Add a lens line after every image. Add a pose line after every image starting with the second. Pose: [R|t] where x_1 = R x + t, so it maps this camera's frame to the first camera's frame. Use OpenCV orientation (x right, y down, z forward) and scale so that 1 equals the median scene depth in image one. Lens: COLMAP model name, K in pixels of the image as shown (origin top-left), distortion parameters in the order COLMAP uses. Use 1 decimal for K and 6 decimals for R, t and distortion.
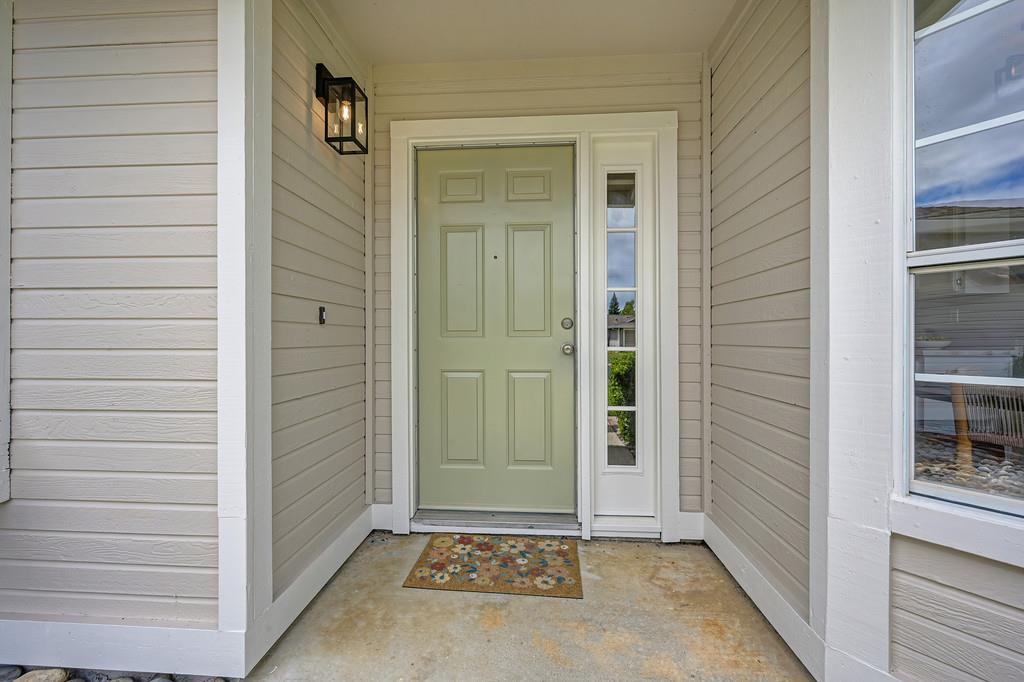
lens RADIAL K [[412.5, 0, 514.6], [0, 412.5, 340.1], [0, 0, 1]] dist [-0.004042, 0.001574]
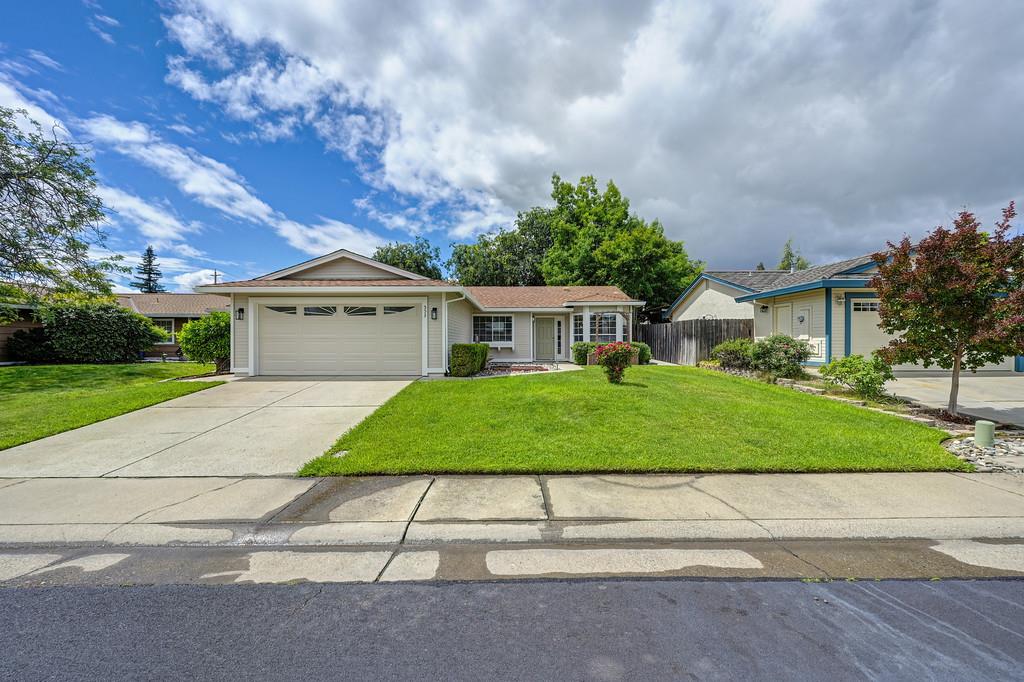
lens RADIAL K [[412.5, 0, 510.9], [0, 412.5, 334.0], [0, 0, 1]] dist [-0.004042, 0.001574]
pose [[0.998445, -0.001583, 0.055731, -1.578913], [0.002800, 0.999759, -0.021767, 0.084197], [-0.055684, 0.021889, 0.998208, -9.643842]]
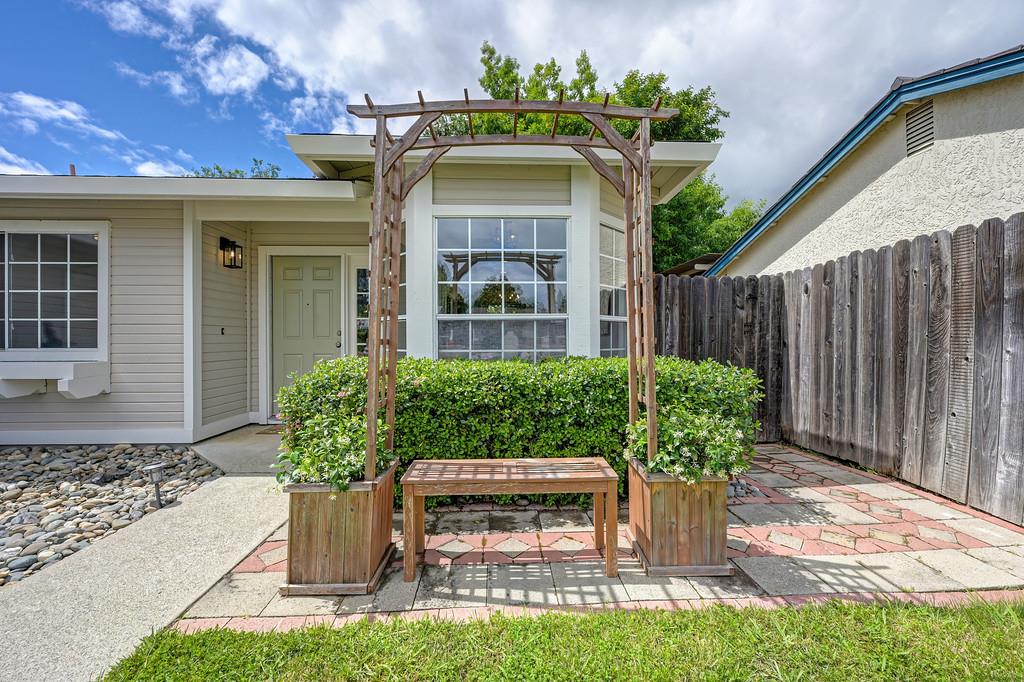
lens RADIAL K [[412.5, 0, 519.3], [0, 412.5, 340.2], [0, 0, 1]] dist [-0.004042, 0.001574]
pose [[0.992374, 0.000076, 0.123263, 1.045714], [-0.000334, 0.999998, 0.002070, -0.009602], [-0.123262, -0.002096, 0.992372, -1.768885]]
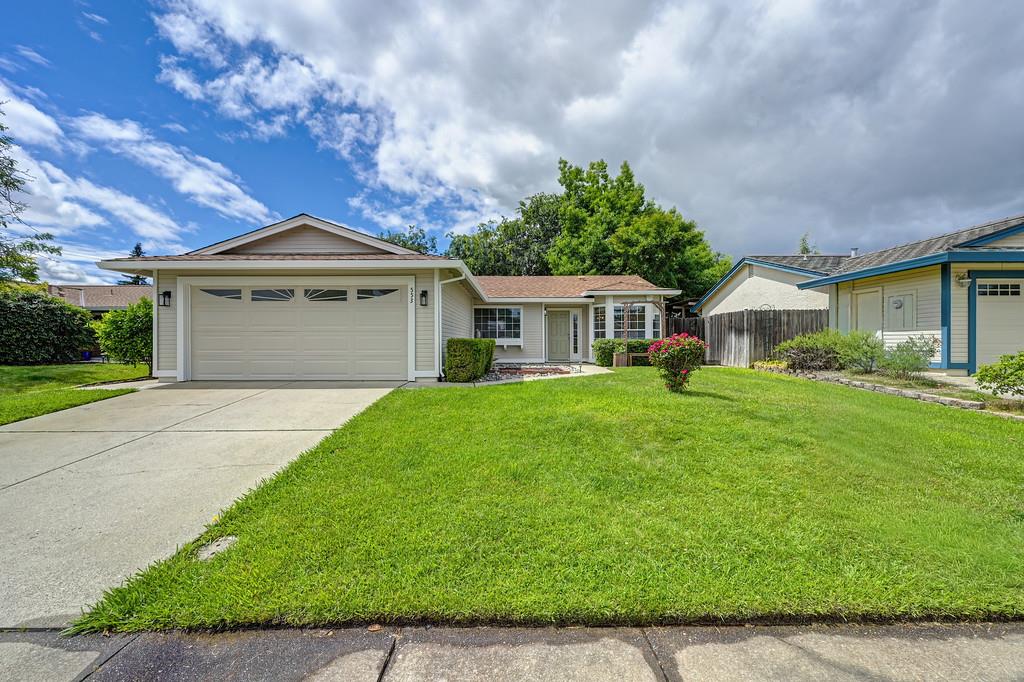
lens RADIAL K [[412.5, 0, 514.3], [0, 412.5, 343.6], [0, 0, 1]] dist [-0.004042, 0.001574]
pose [[0.997341, -0.001676, 0.072857, -1.722811], [0.001885, 0.999994, -0.002806, 0.177814], [-0.072852, 0.002936, 0.997338, -7.924817]]
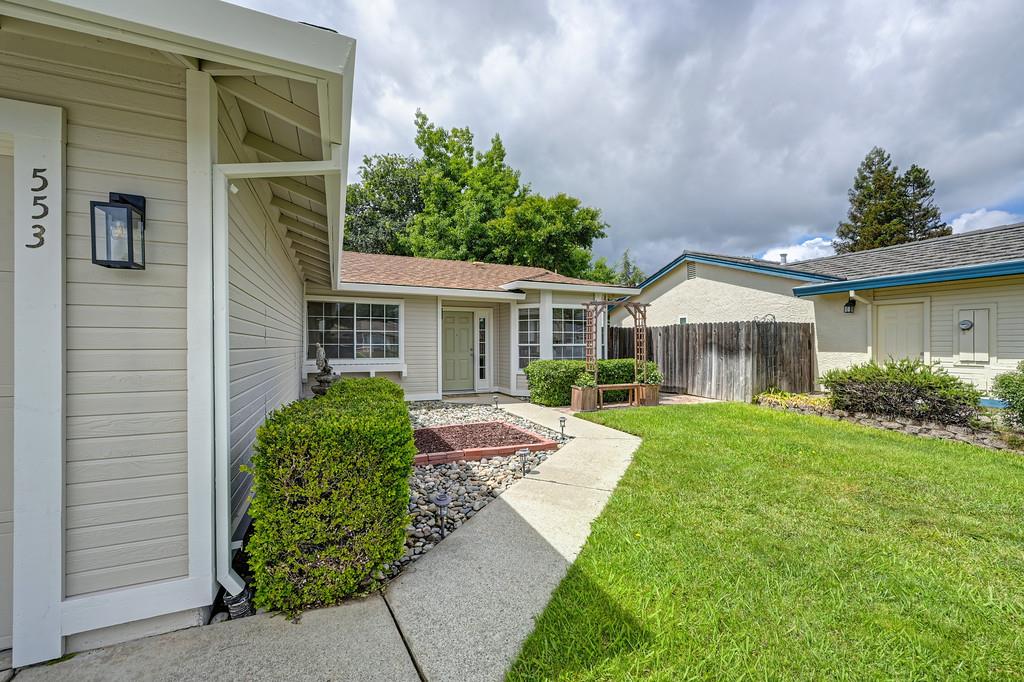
lens RADIAL K [[412.5, 0, 515.6], [0, 412.5, 348.5], [0, 0, 1]] dist [-0.004042, 0.001574]
pose [[0.881147, -0.002545, 0.472835, -2.073364], [-0.001419, 0.999967, 0.008028, -0.112791], [-0.472840, -0.007745, 0.881114, -4.261651]]
